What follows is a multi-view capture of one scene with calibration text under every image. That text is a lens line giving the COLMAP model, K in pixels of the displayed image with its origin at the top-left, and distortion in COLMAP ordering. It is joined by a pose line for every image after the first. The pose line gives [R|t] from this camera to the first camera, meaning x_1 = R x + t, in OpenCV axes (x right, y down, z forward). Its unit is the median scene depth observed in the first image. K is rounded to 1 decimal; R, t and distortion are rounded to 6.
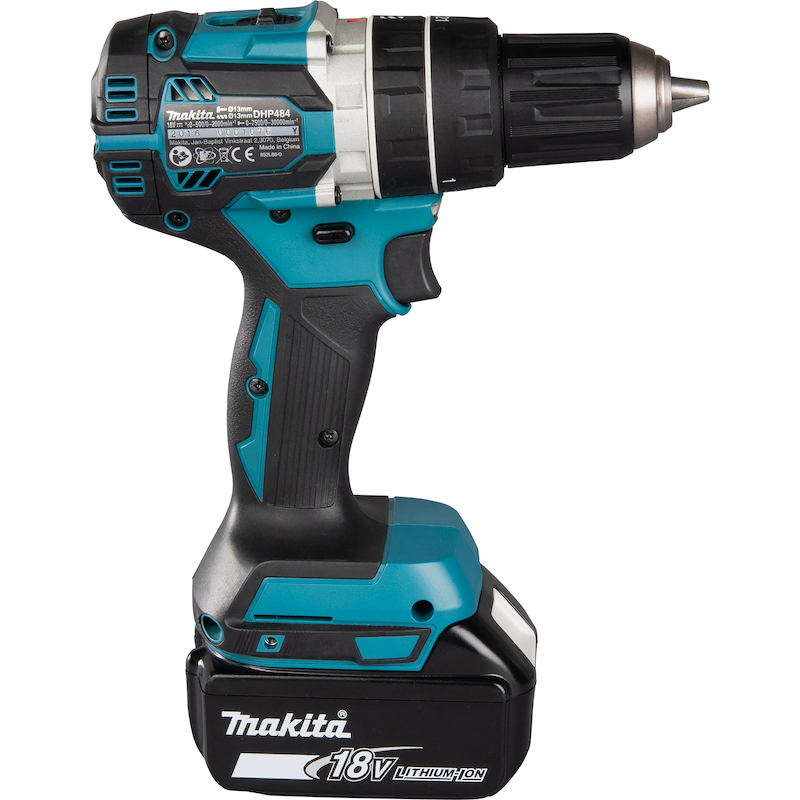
lens RADIAL K [[3778.9, 0, 400.0], [0, 3778.9, 400.0], [0, 0, 1]] dist [-0.128312, 4.498838]
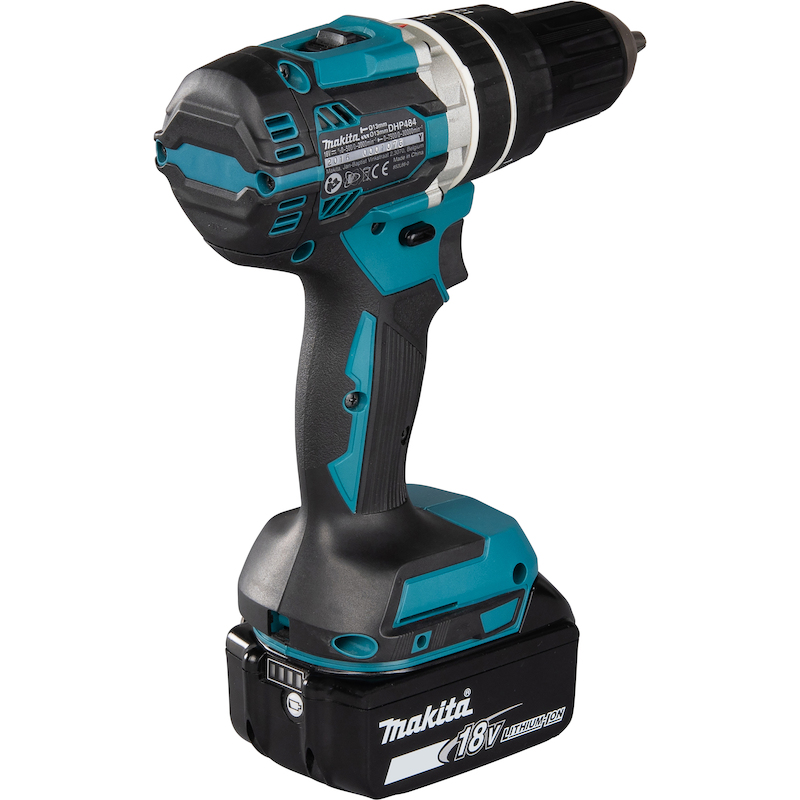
lens RADIAL K [[3778.9, 0, 400.0], [0, 3778.9, 400.0], [0, 0, 1]] dist [-0.128312, 4.498838]
pose [[0.715790, -0.220875, 0.662464, -0.724424], [0.221735, 0.971455, 0.084313, -0.089424], [-0.662176, 0.086541, 0.744334, 0.245118]]
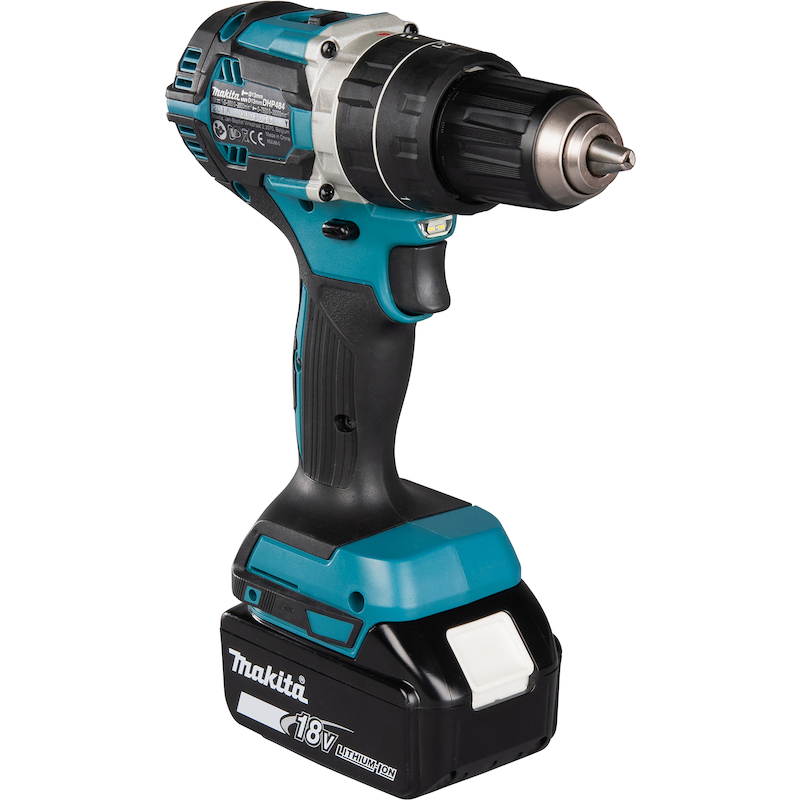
lens RADIAL K [[3778.9, 0, 400.0], [0, 3778.9, 400.0], [0, 0, 1]] dist [-0.128312, 4.498838]
pose [[0.706805, 0.217789, -0.673049, 0.730237], [-0.222828, 0.971539, 0.080372, -0.088082], [0.671397, 0.093166, 0.735218, 0.240232]]
